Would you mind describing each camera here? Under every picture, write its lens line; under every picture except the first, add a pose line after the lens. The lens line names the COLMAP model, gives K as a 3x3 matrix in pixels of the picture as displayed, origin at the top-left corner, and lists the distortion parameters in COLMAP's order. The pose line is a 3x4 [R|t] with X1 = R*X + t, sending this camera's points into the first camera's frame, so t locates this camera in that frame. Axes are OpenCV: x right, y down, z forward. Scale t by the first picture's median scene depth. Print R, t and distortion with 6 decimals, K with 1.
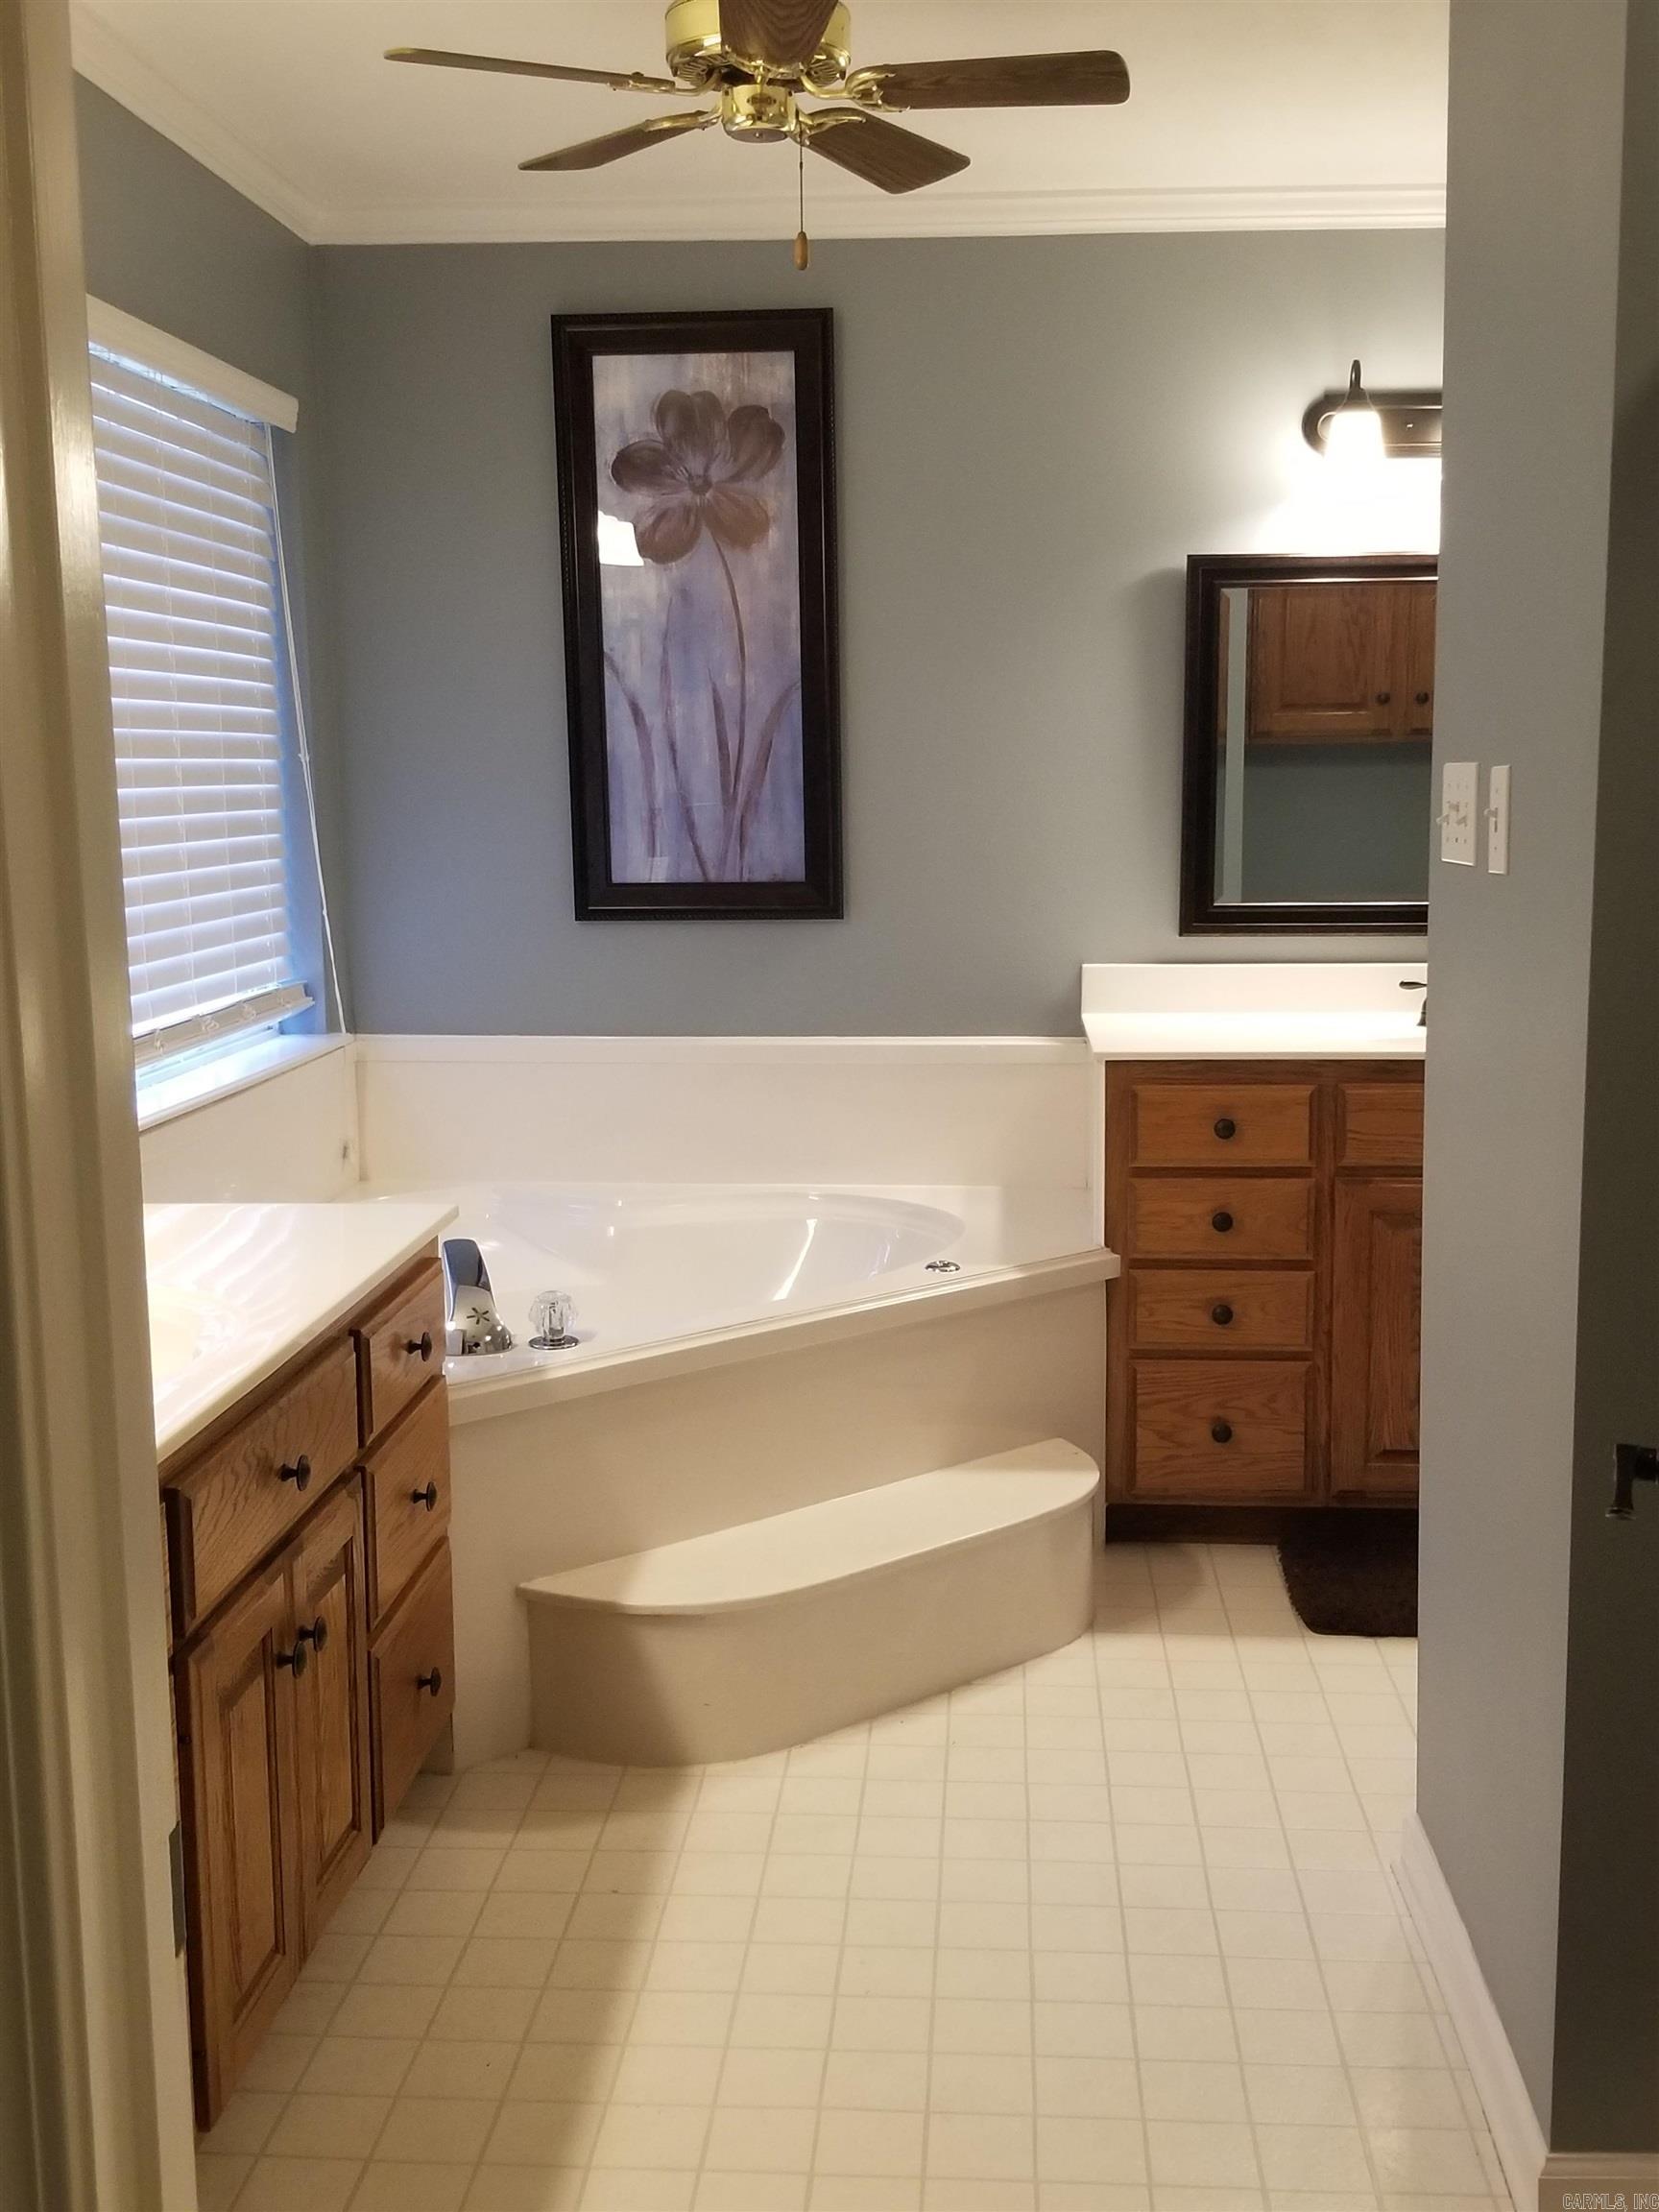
lens RADIAL K [[2314.8, 0, 829.5], [0, 2314.8, 1106.0], [0, 0, 1]] dist [0.137192, -0.366601]
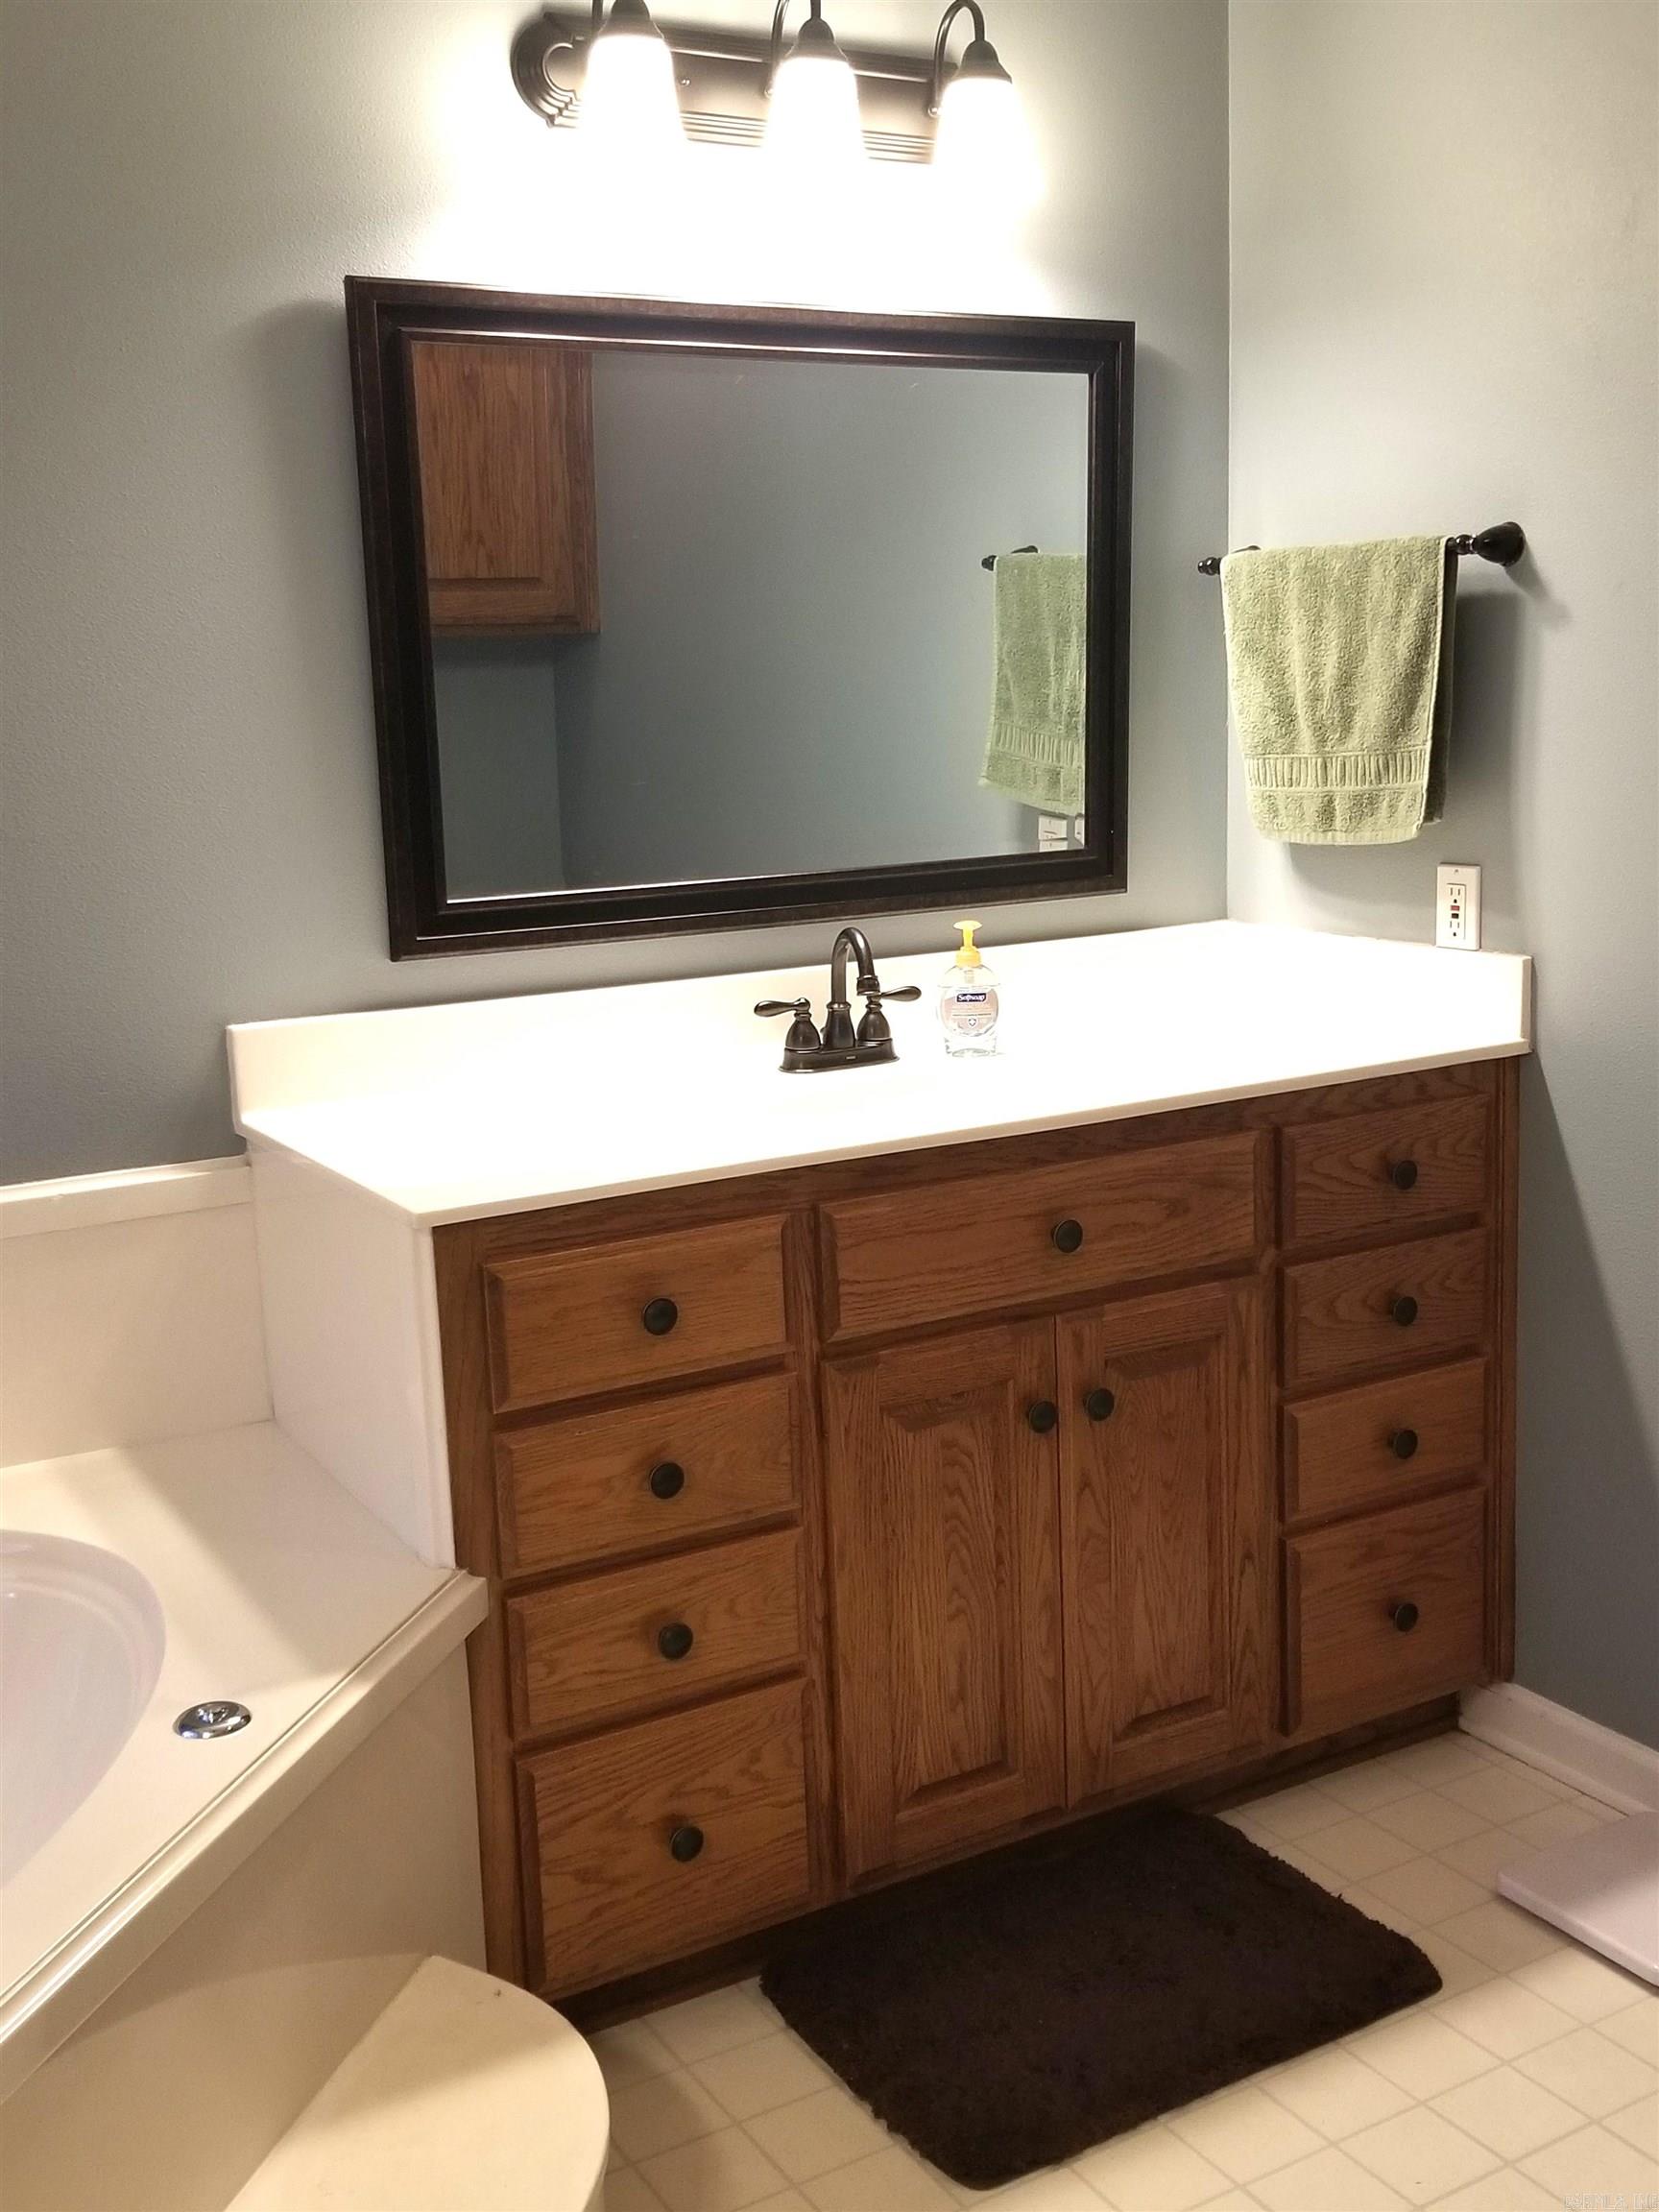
lens RADIAL K [[2314.8, 0, 829.5], [0, 2314.8, 1106.0], [0, 0, 1]] dist [0.137192, -0.366601]
pose [[0.813048, -0.130385, 0.567408, -0.101944], [0.107445, 0.991463, 0.073870, -0.075083], [-0.572196, 0.000905, 0.820116, 0.515978]]
